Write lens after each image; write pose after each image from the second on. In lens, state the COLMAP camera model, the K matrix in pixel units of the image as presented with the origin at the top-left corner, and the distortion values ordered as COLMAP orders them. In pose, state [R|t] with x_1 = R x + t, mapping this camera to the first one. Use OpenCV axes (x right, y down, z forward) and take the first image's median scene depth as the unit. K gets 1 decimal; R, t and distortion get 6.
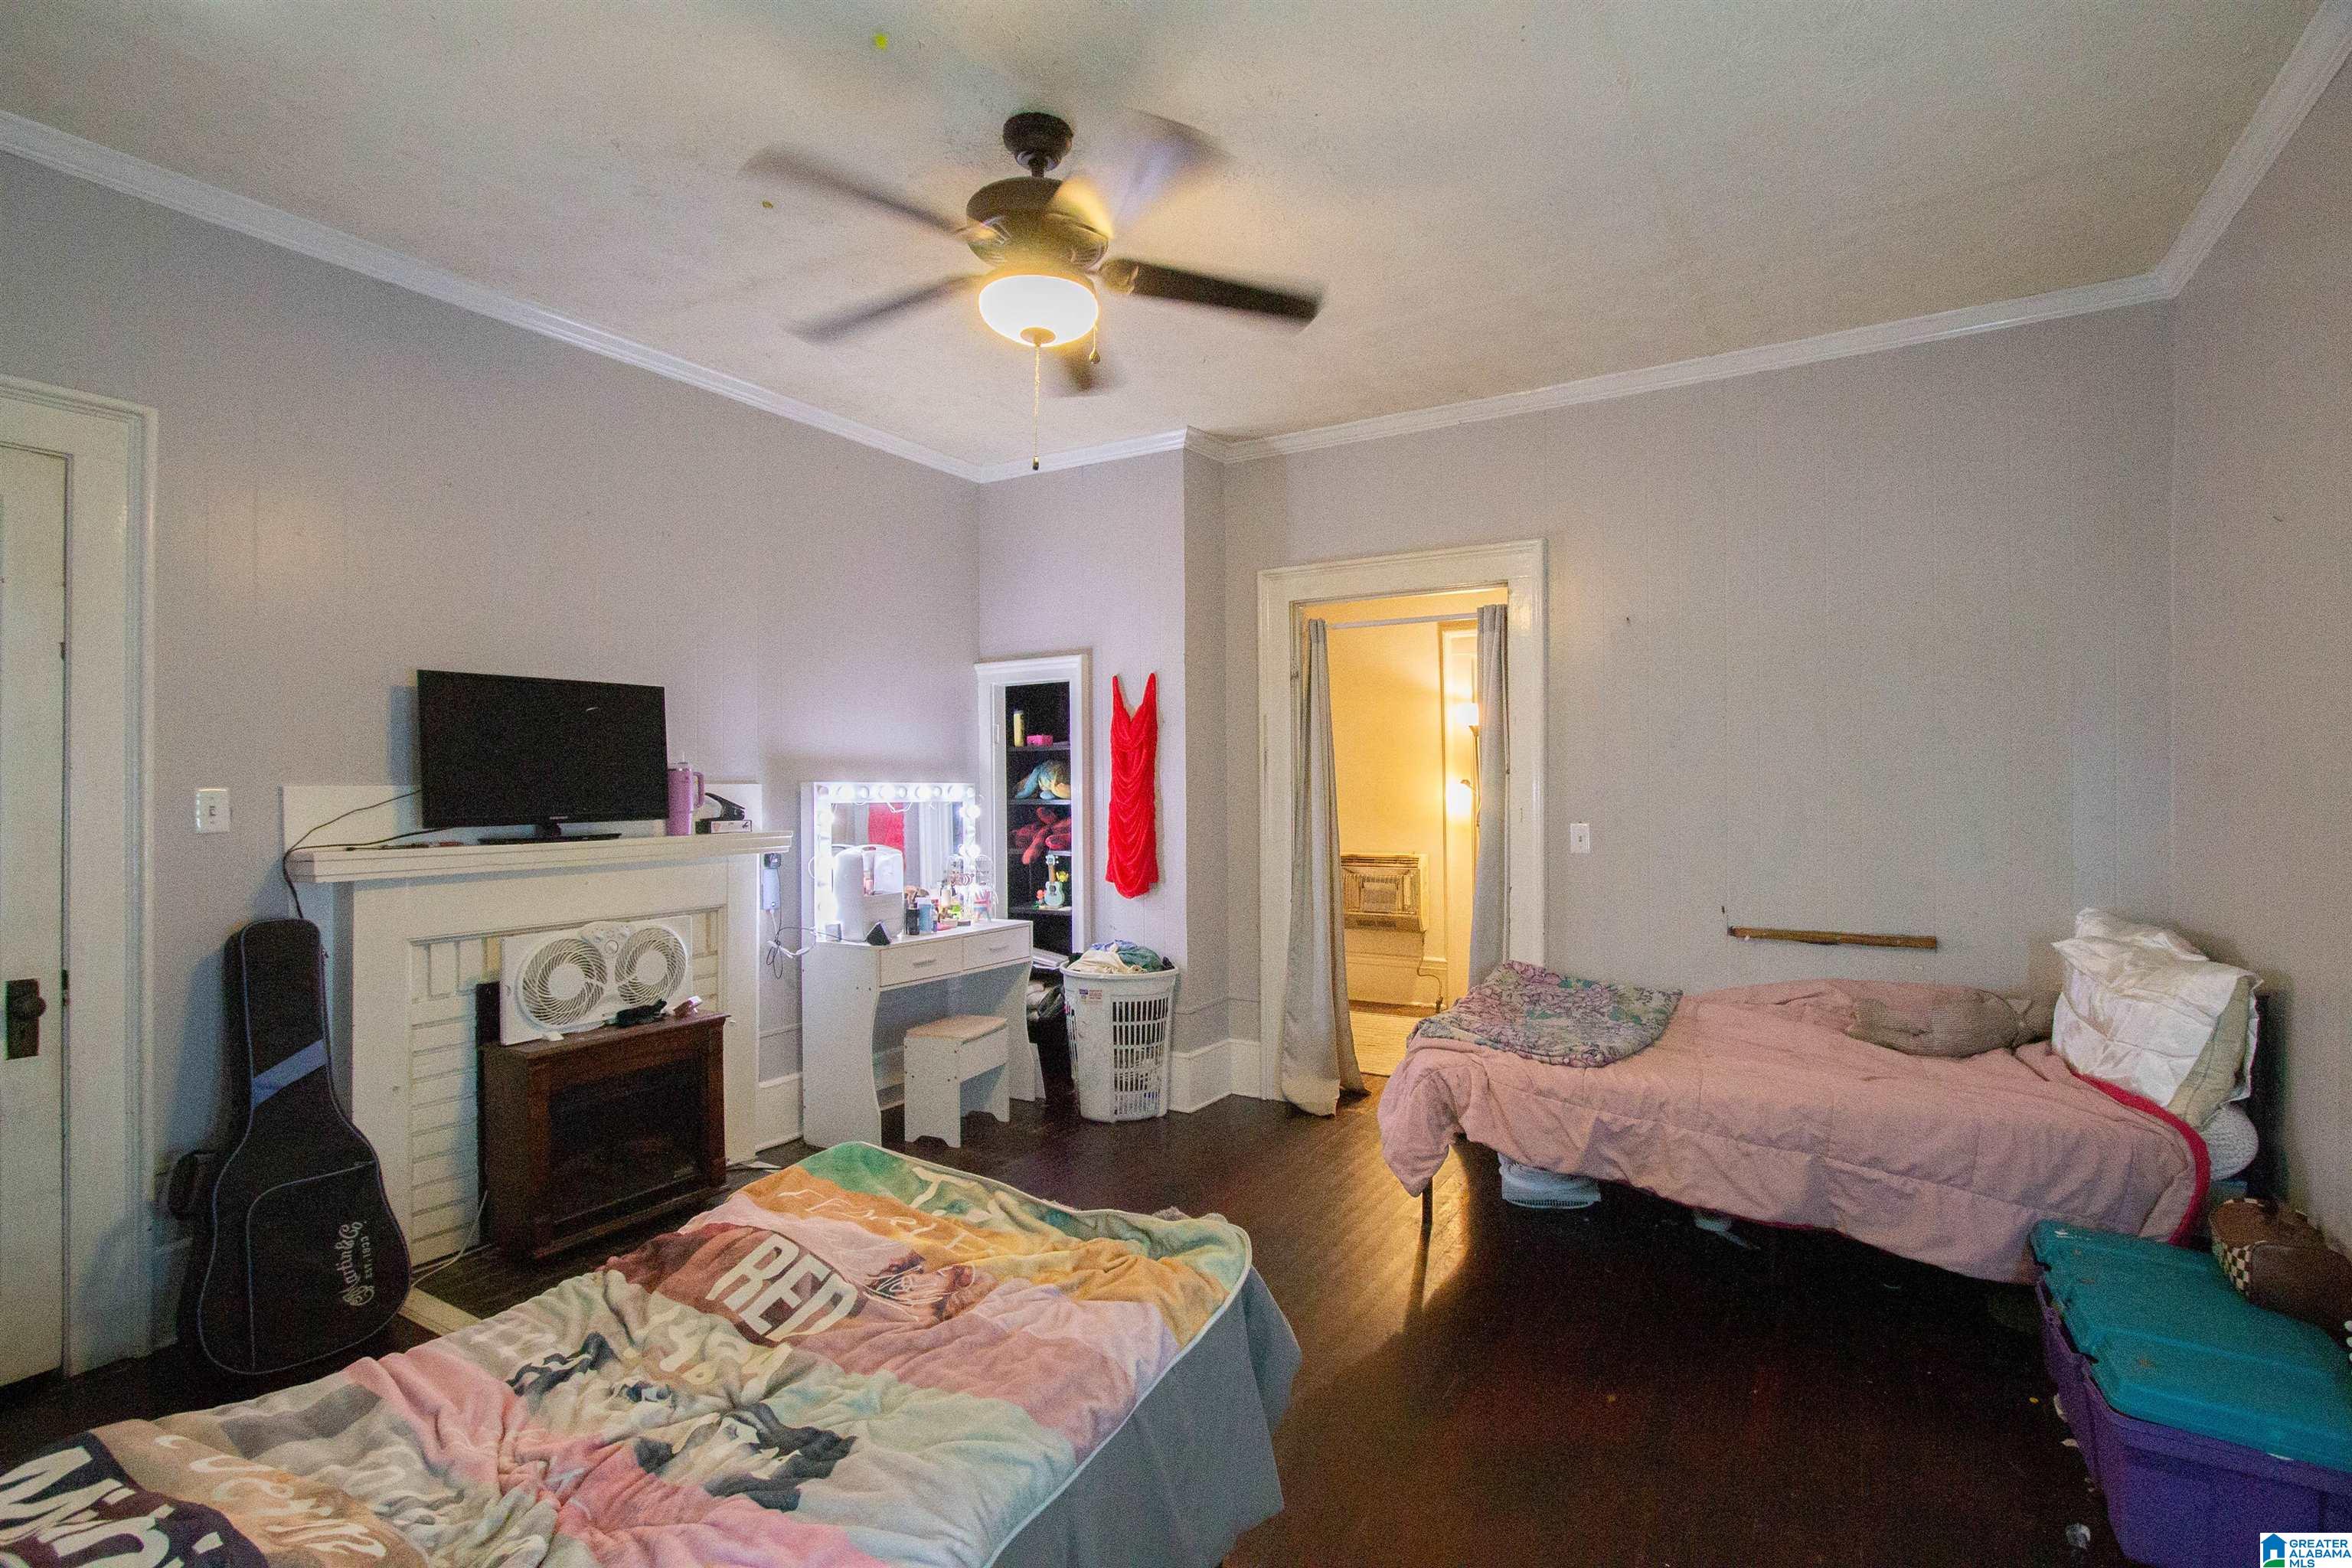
lens RADIAL K [[1108.0, 0, 1178.1], [0, 1108.0, 753.4], [0, 0, 1]] dist [-0.019171, 0.000411]
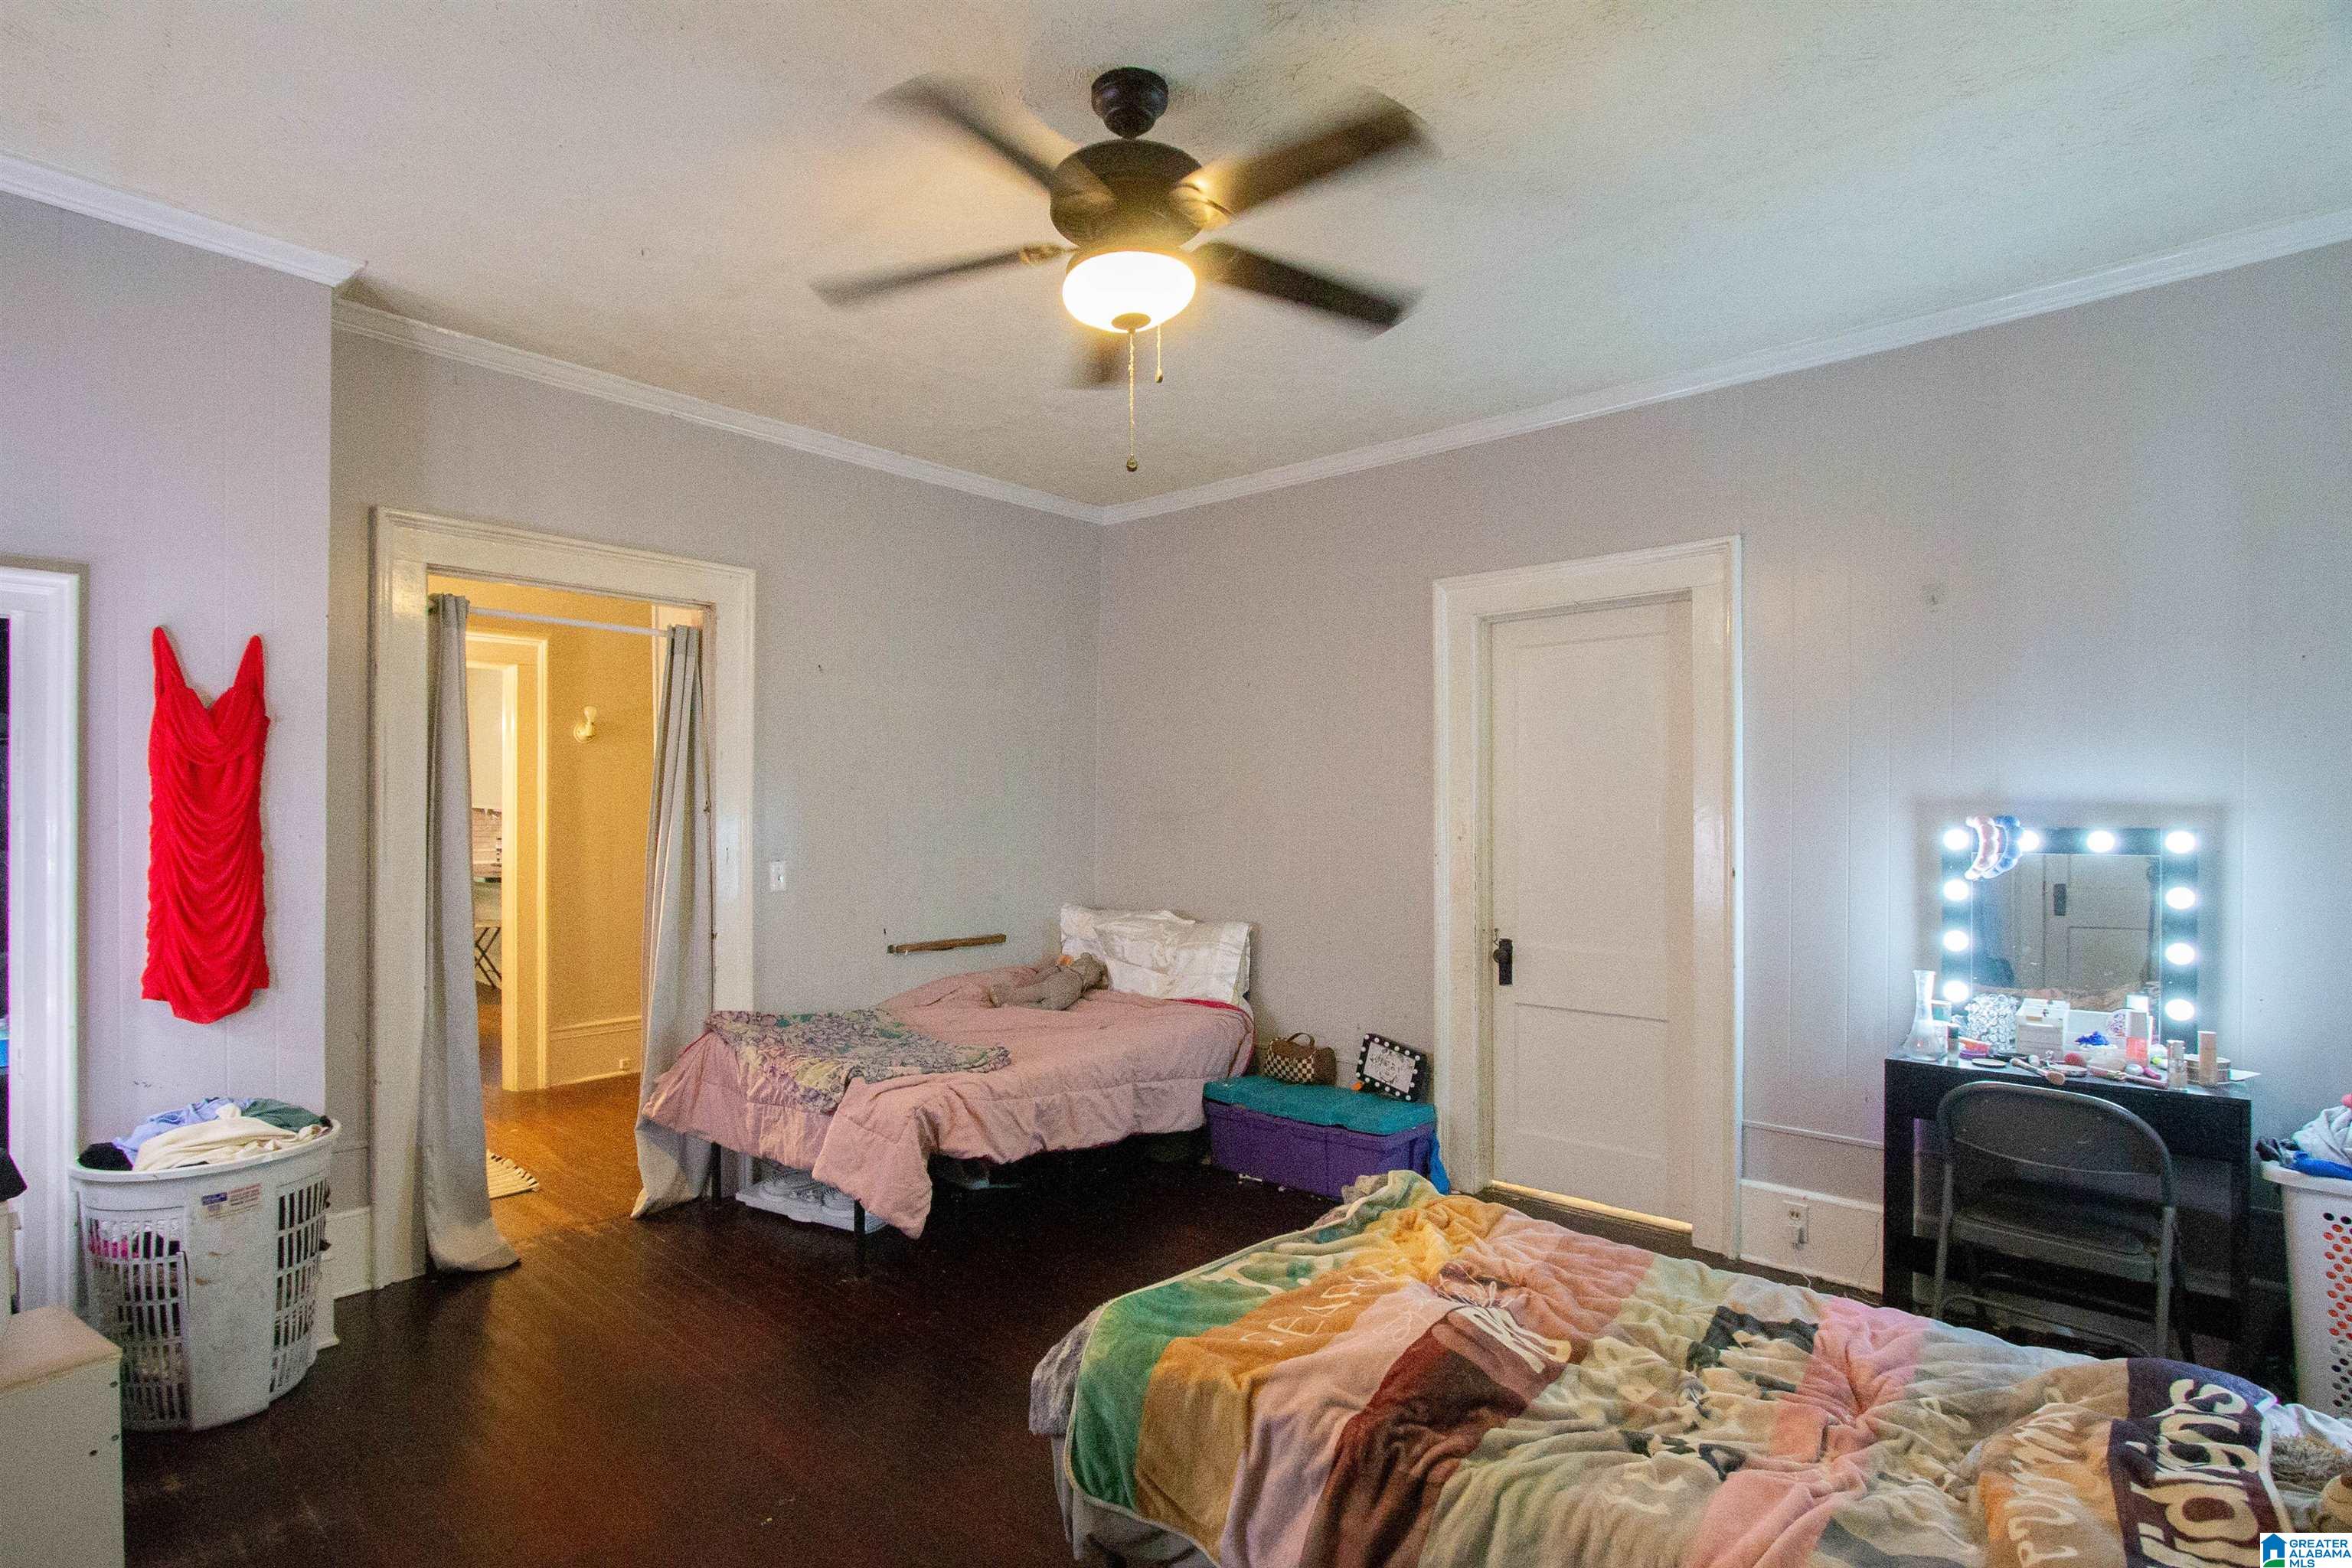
lens RADIAL K [[1120.8, 0, 1186.3], [0, 1120.8, 783.4], [0, 0, 1]] dist [-0.020831, -0.000530]
pose [[0.186648, 0.033750, 0.981847, -0.687211], [-0.027353, 0.999201, -0.029146, 0.013838], [-0.982046, -0.021416, 0.187422, 0.540133]]
